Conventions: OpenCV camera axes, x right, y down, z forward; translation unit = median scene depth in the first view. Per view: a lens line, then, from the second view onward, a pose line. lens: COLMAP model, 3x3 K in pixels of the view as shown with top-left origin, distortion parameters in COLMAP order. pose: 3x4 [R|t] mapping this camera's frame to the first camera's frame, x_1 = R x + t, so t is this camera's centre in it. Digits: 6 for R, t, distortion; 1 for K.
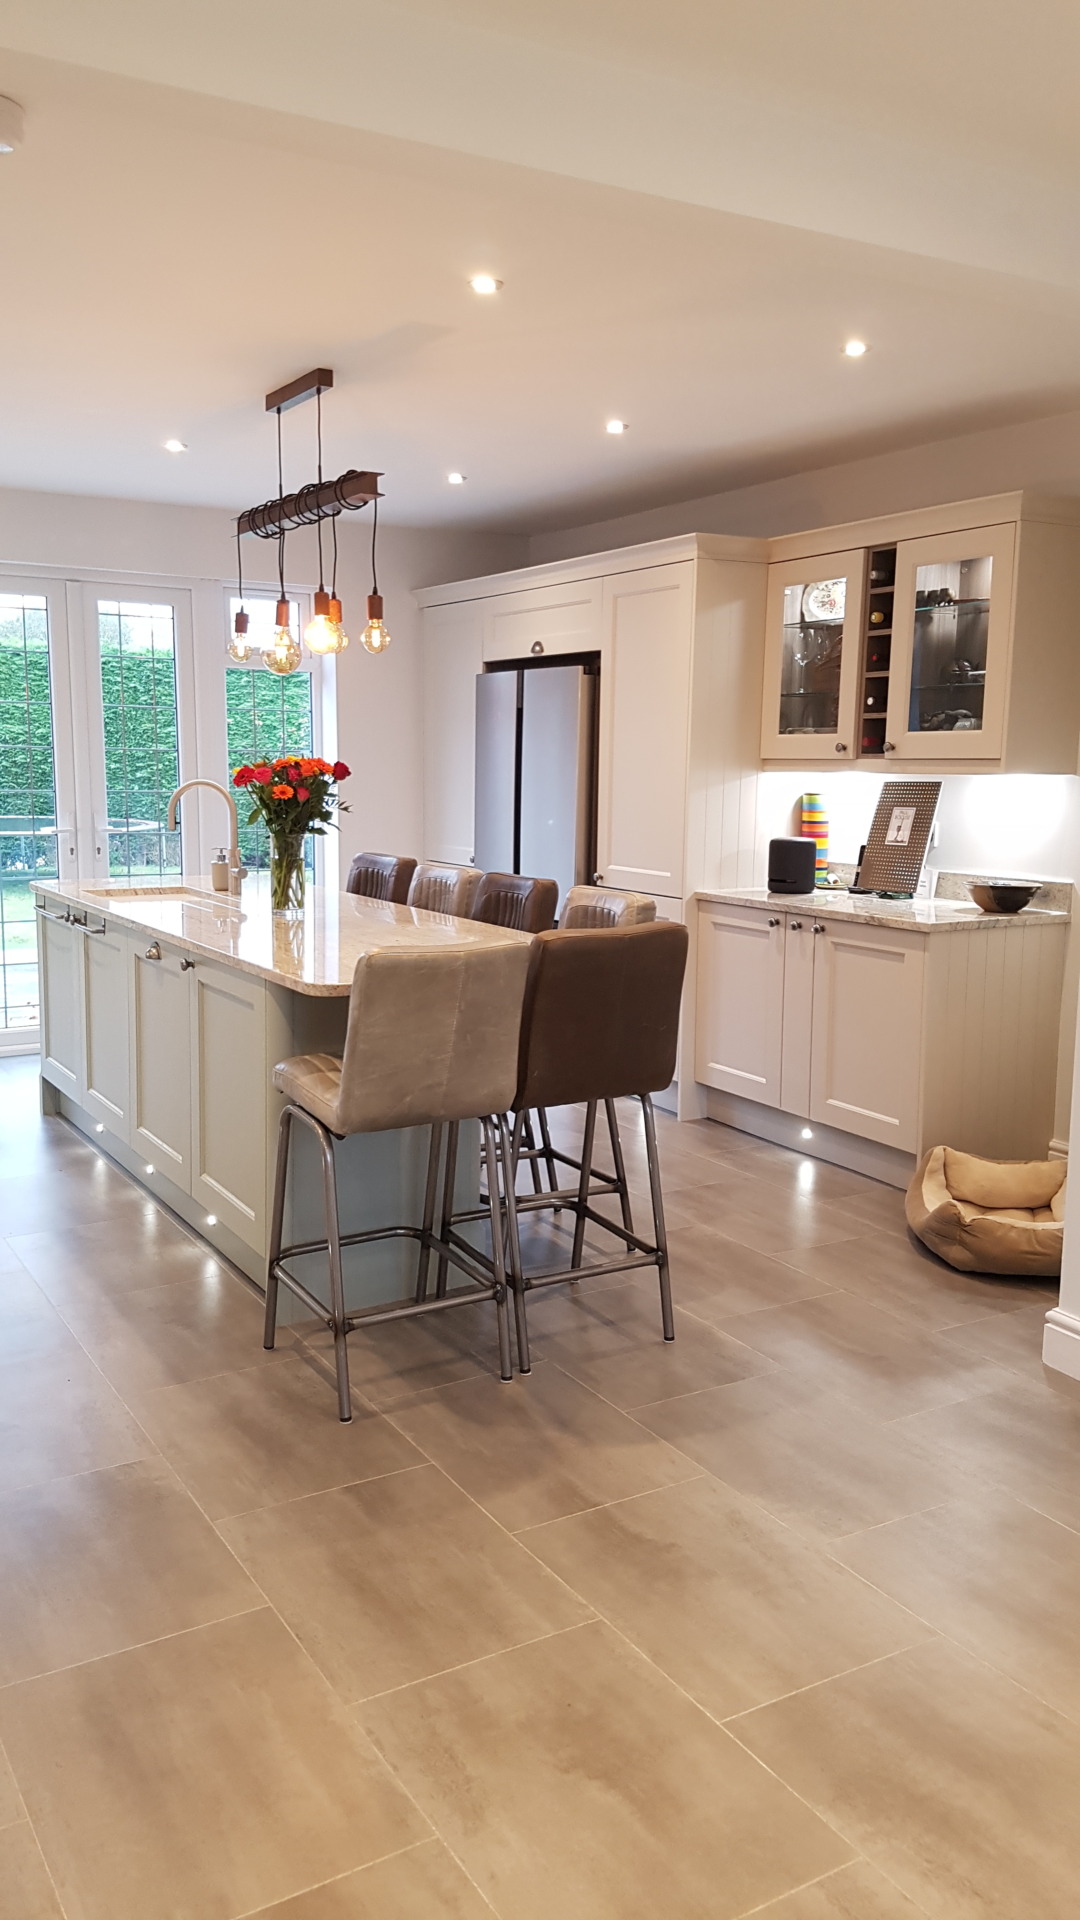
lens RADIAL K [[1441.3, 0, 510.2], [0, 1441.3, 947.7], [0, 0, 1]] dist [0.247452, -0.453153]
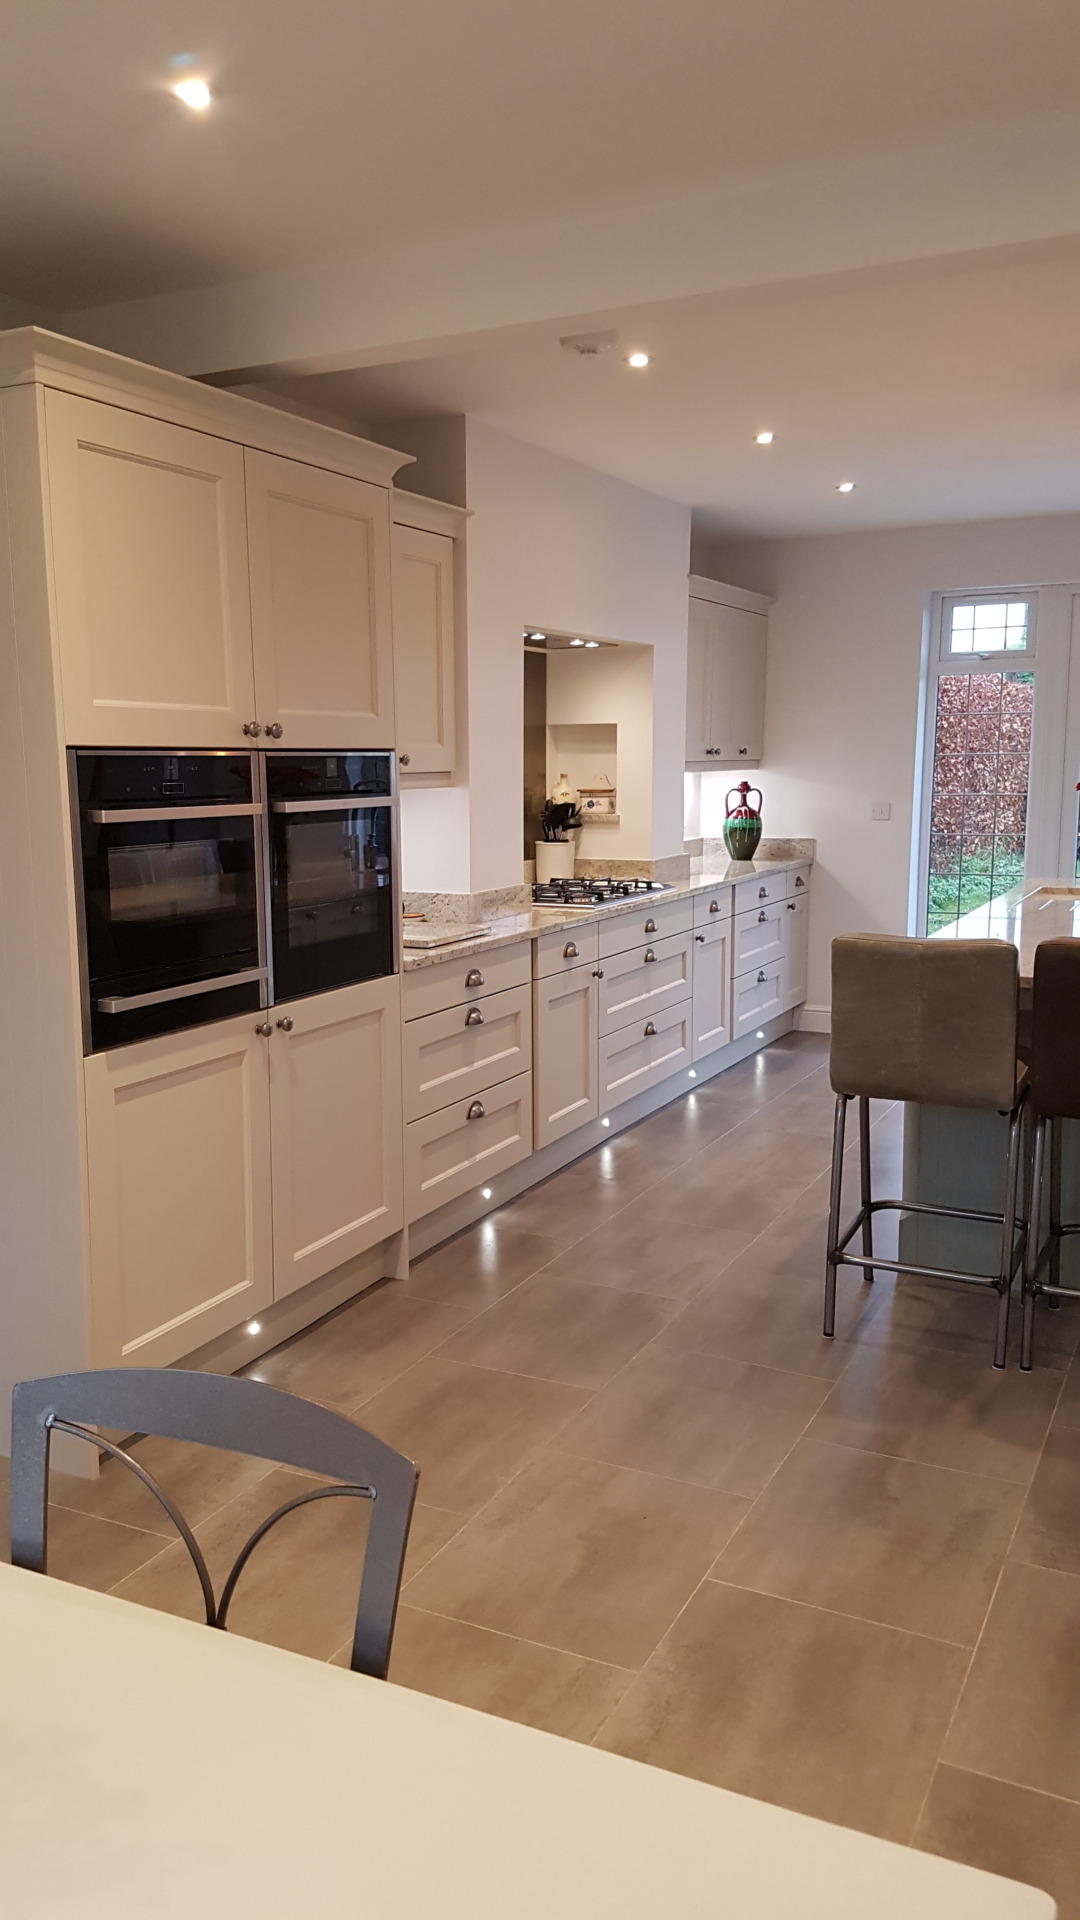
lens RADIAL K [[1447.1, 0, 486.1], [0, 1447.1, 961.5], [0, 0, 1]] dist [0.242359, -0.451243]
pose [[0.530877, 0.103162, -0.841146, 0.469838], [-0.098141, 0.993369, 0.059891, -0.011871], [0.841747, 0.050757, 0.537481, 0.085246]]
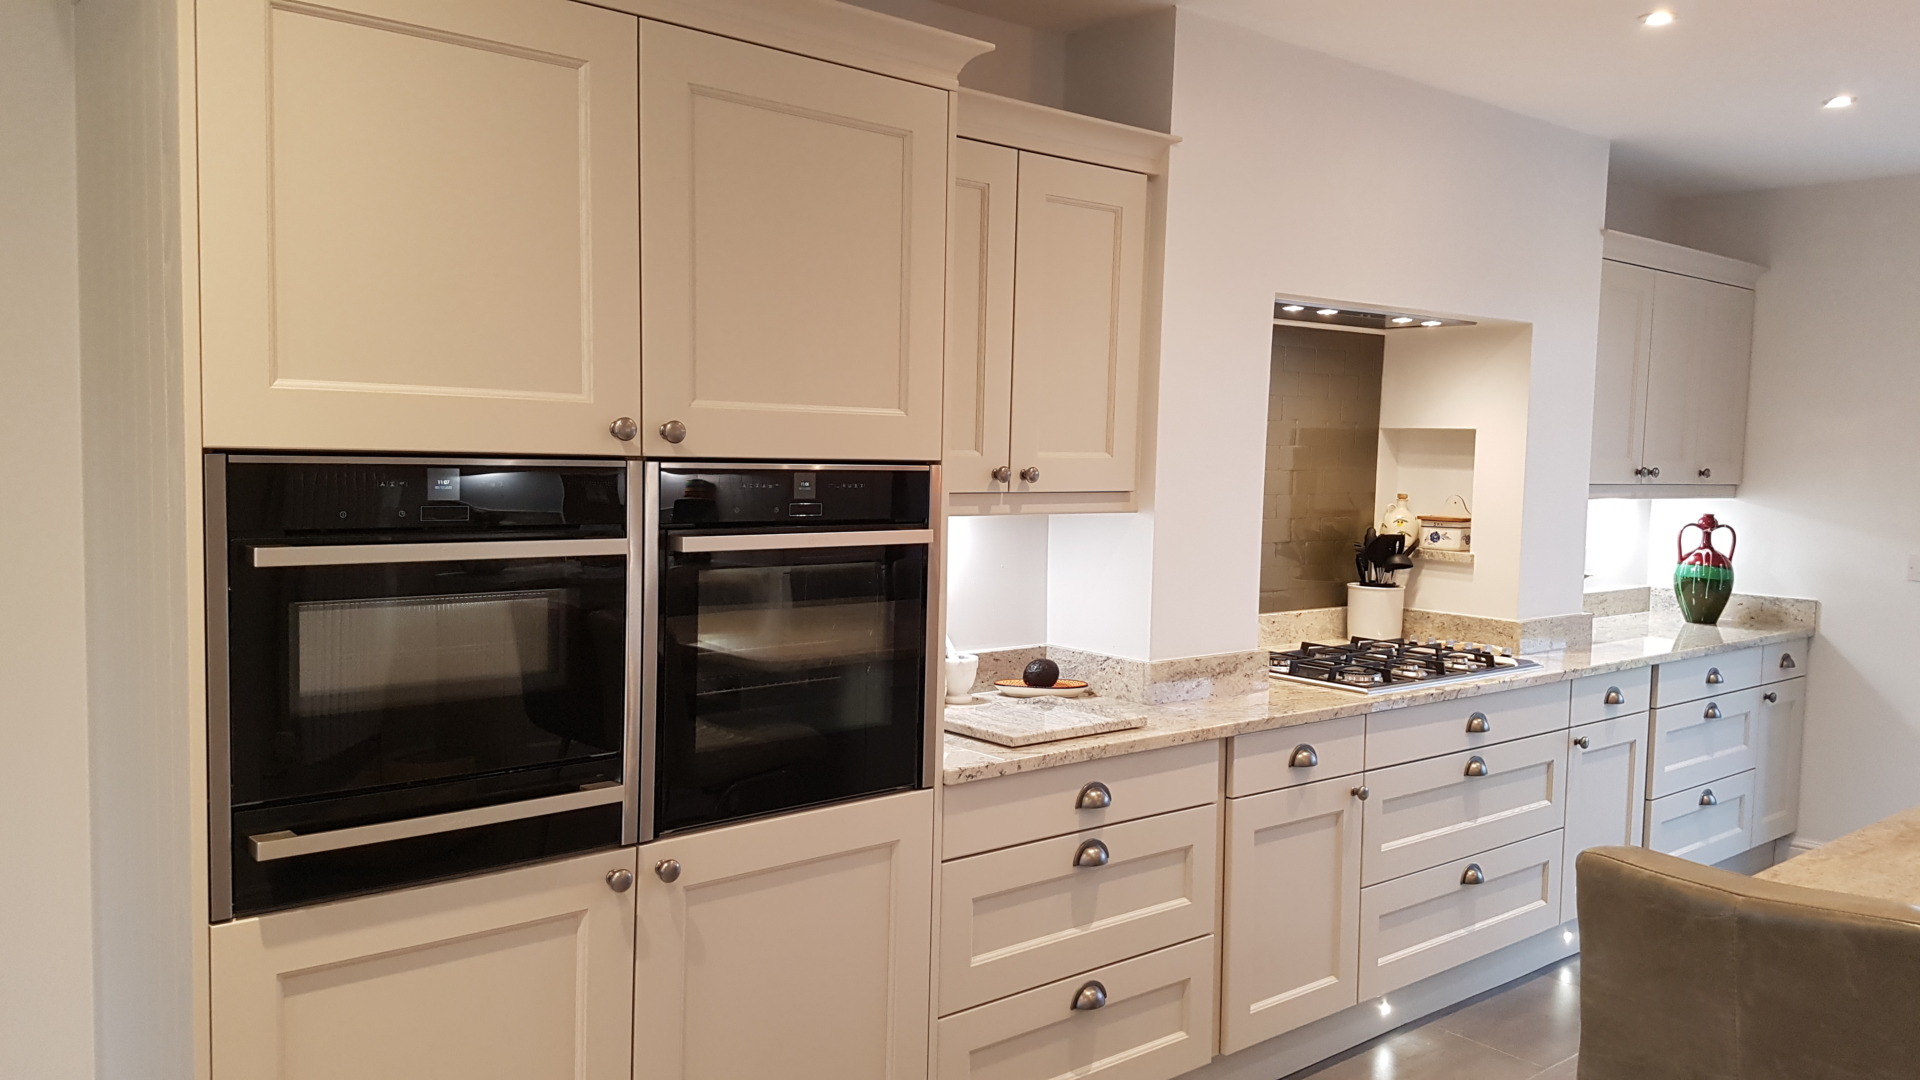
lens RADIAL K [[1441.3, 0, 960.0], [0, 1441.3, 540.0], [0, 0, 1]] dist [0.247452, -0.453153]
pose [[0.184140, 0.057854, -0.981196, 0.289507], [-0.152133, 0.987914, 0.029699, -0.064766], [0.971055, 0.143804, 0.190716, 0.384732]]
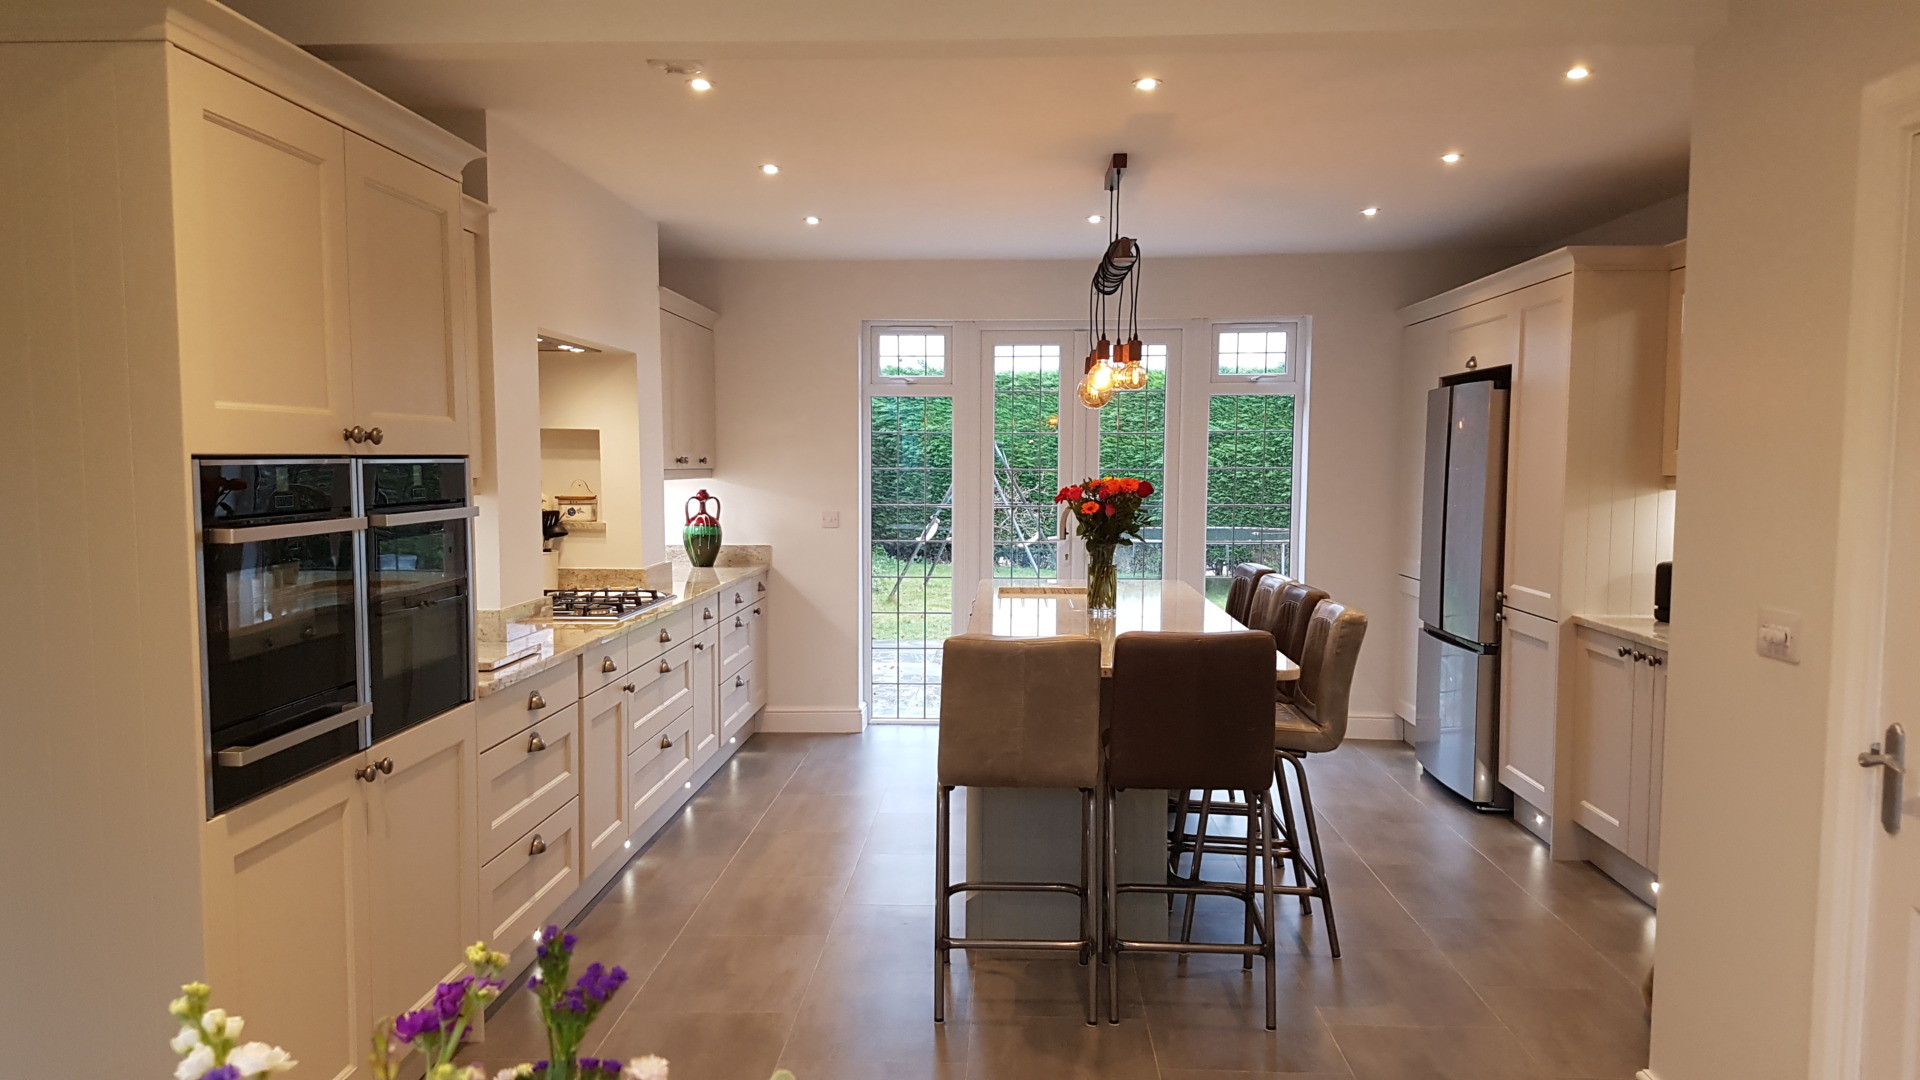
lens RADIAL K [[1446.1, 0, 962.2], [0, 1446.1, 575.9], [0, 0, 1]] dist [0.246465, -0.476819]
pose [[0.843778, 0.035443, -0.535520, 0.366800], [-0.065633, 0.997142, -0.037419, -0.002592], [0.532663, 0.066721, 0.843693, -0.030643]]
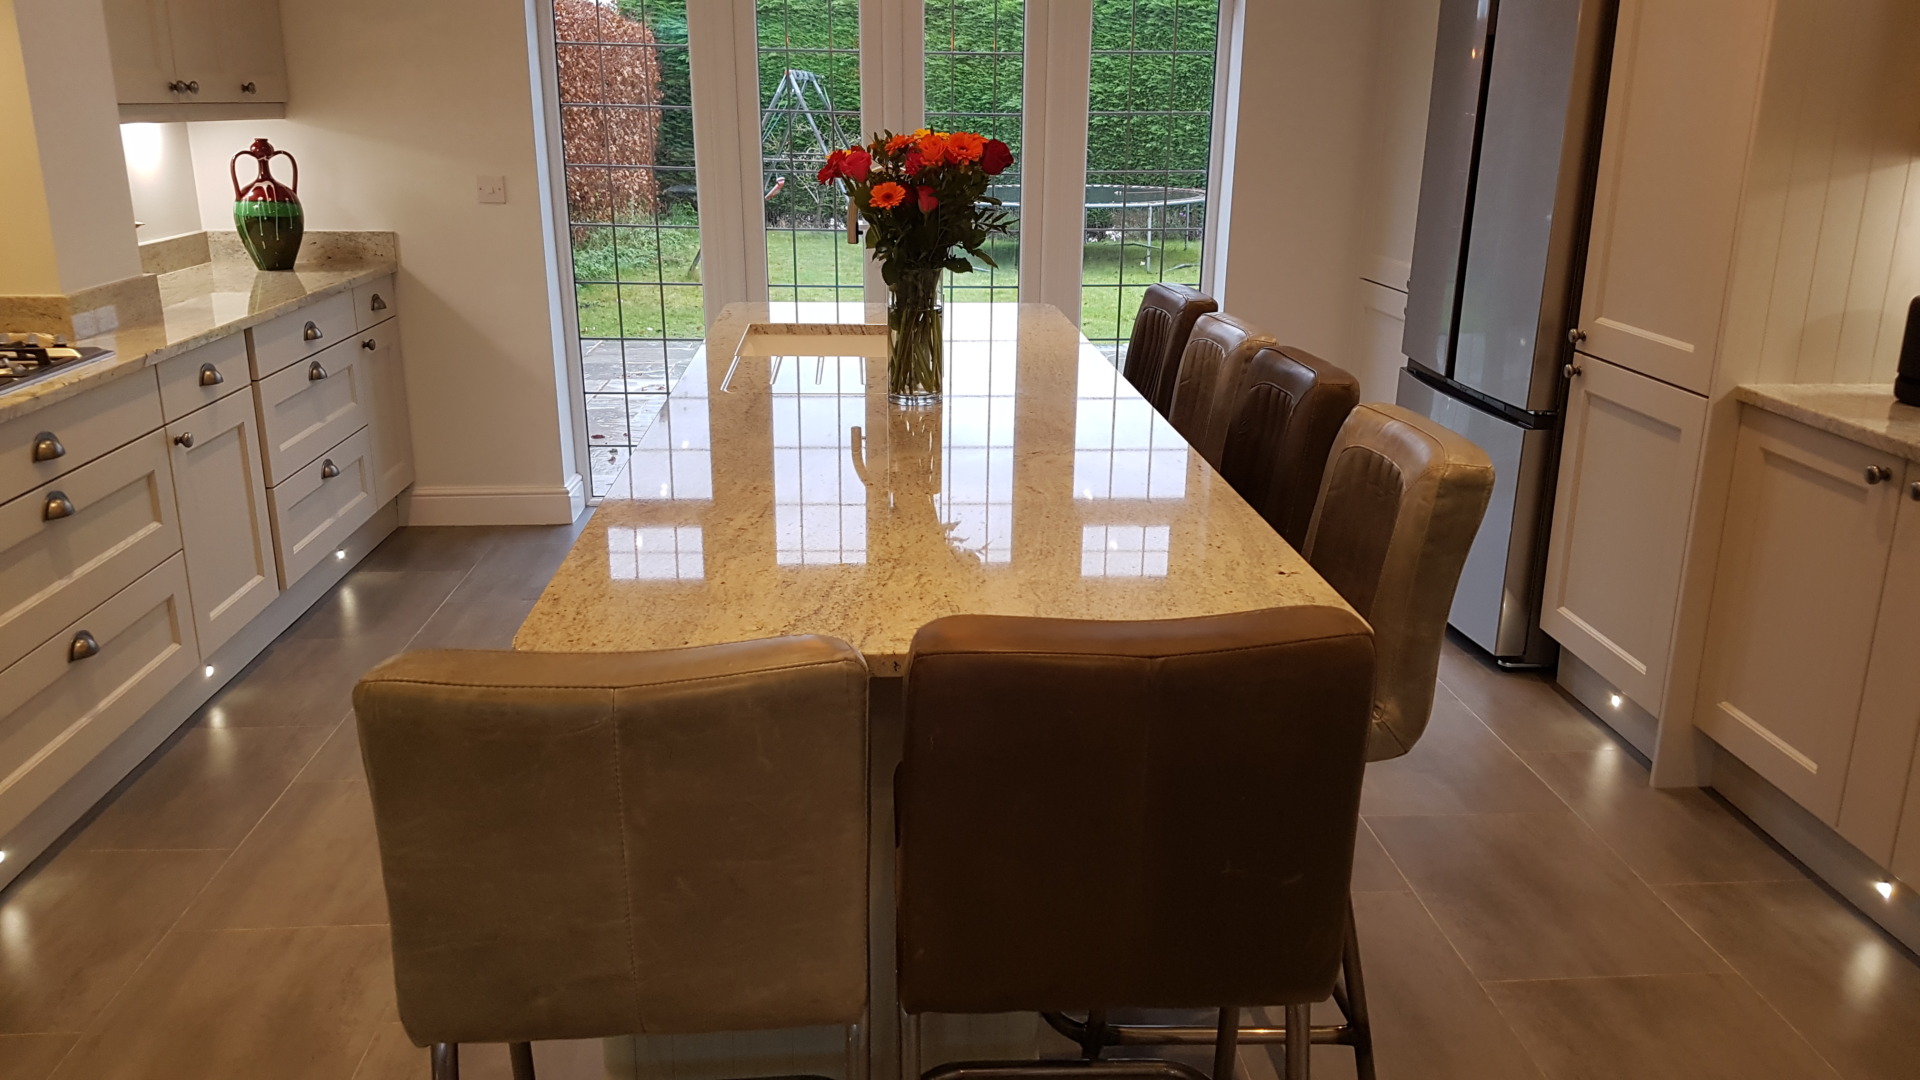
lens RADIAL K [[1458.0, 0, 982.6], [0, 1458.0, 540.9], [0, 0, 1]] dist [0.119000, -0.163842]
pose [[0.901980, 0.122953, -0.413902, 0.131688], [-0.058608, 0.984591, 0.164762, -0.067204], [0.427782, -0.124354, 0.895287, 0.456650]]
